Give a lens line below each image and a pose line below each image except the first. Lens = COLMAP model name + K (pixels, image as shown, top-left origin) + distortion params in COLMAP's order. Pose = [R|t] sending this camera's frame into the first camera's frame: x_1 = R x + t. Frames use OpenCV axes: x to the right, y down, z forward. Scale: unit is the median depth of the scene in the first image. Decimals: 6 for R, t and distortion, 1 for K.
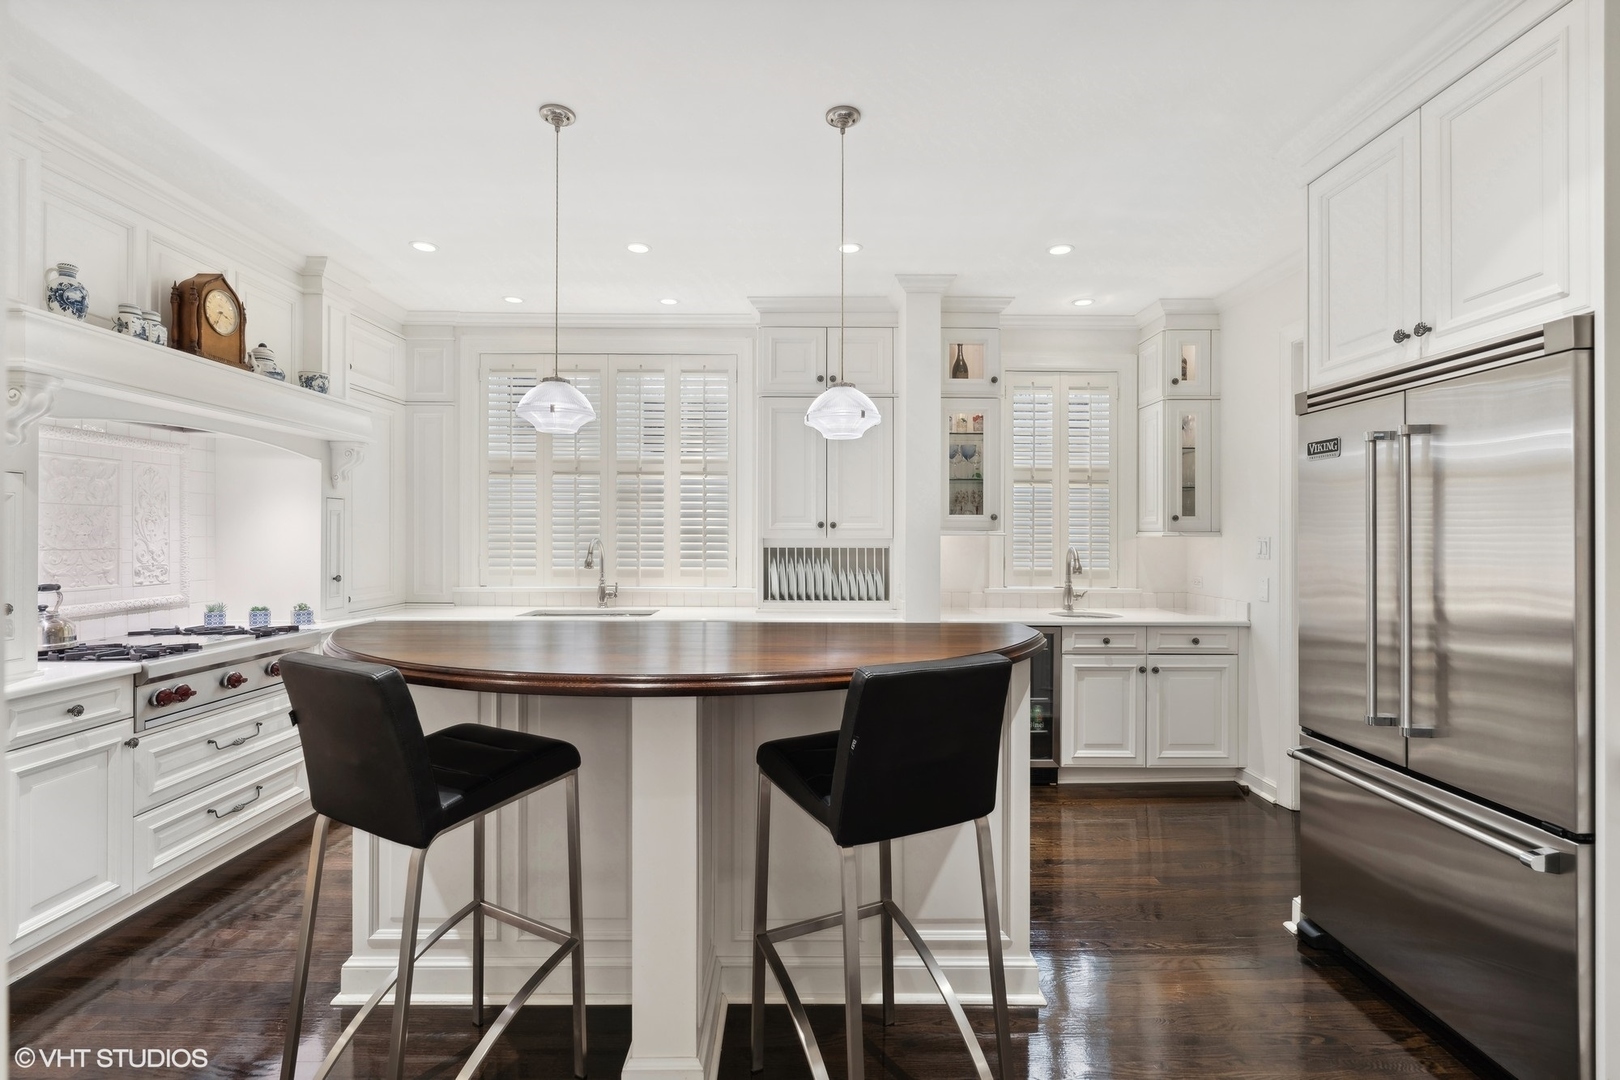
lens RADIAL K [[815.2, 0, 806.7], [0, 815.2, 538.8], [0, 0, 1]] dist [0.004009, 0.000081]
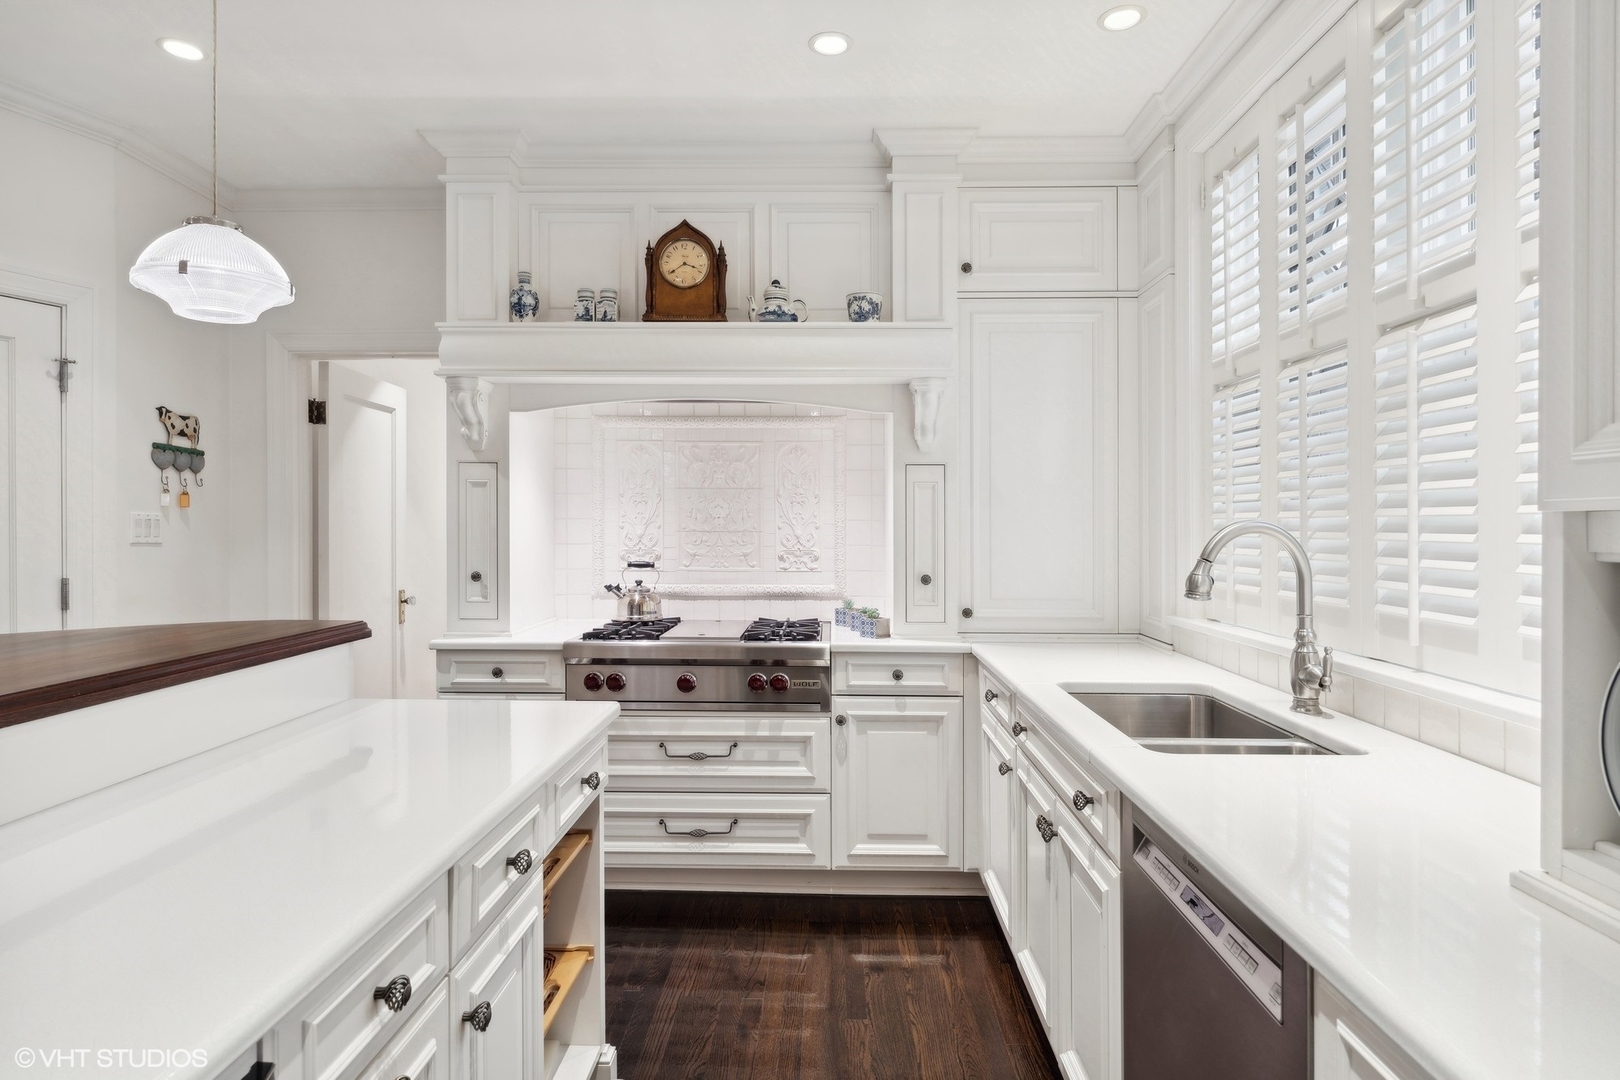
lens RADIAL K [[882.8, 0, 808.7], [0, 882.8, 526.1], [0, 0, 1]] dist [-0.000256, -0.000219]
pose [[-0.042978, -0.002575, -0.999073, 0.177555], [-0.011381, 0.999933, -0.002088, 0.005541], [0.999011, 0.011280, -0.043005, 0.903116]]
